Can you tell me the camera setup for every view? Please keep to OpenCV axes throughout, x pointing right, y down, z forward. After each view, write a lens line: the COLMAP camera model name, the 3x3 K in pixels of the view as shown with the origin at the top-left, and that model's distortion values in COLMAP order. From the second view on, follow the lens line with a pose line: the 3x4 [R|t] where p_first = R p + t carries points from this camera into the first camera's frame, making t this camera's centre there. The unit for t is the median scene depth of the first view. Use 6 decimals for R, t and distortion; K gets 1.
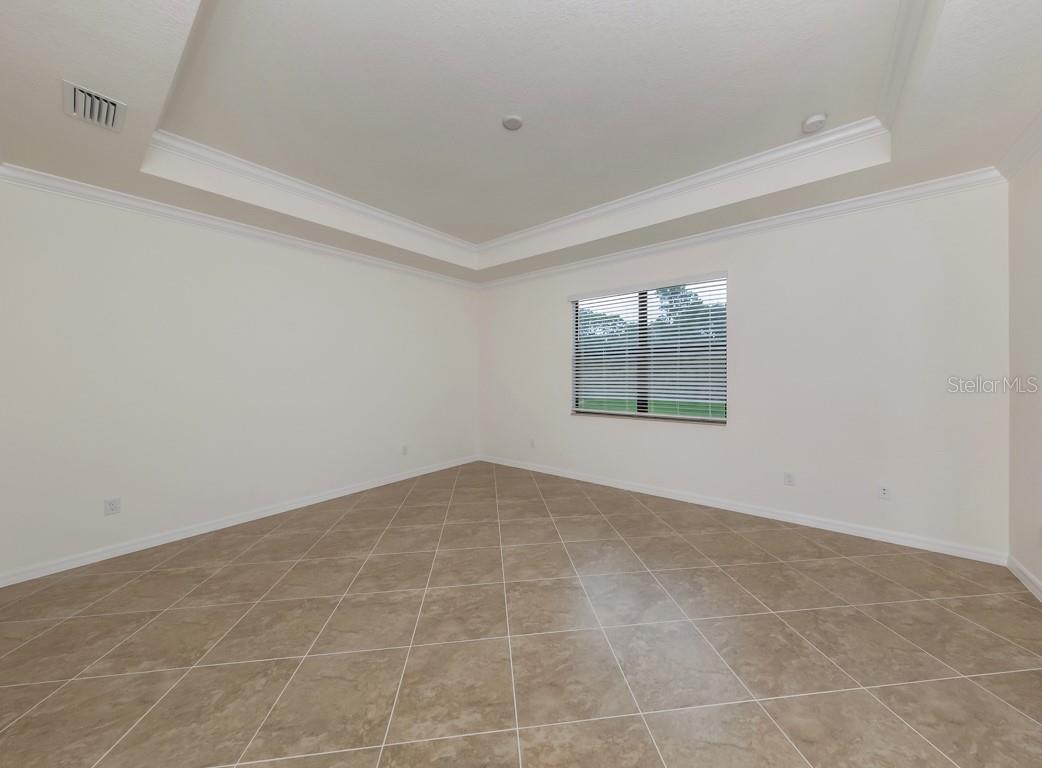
lens RADIAL K [[347.5, 0, 521.0], [0, 347.5, 384.0], [0, 0, 1]] dist [-0.002087, -0.000284]
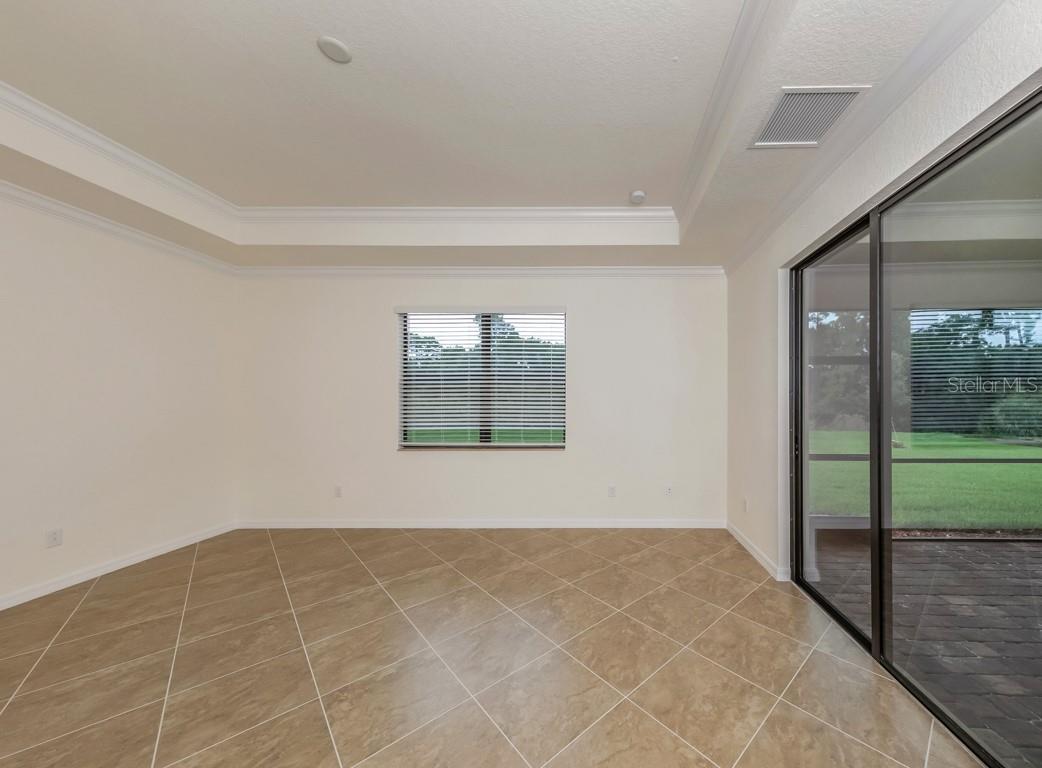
lens RADIAL K [[360.0, 0, 521.7], [0, 360.0, 408.1], [0, 0, 1]] dist [0.002422, -0.000080]
pose [[0.792715, -0.007095, 0.609551, -0.179278], [0.013271, 0.999896, -0.005621, -0.004866], [-0.609448, 0.012545, 0.792727, 0.178505]]
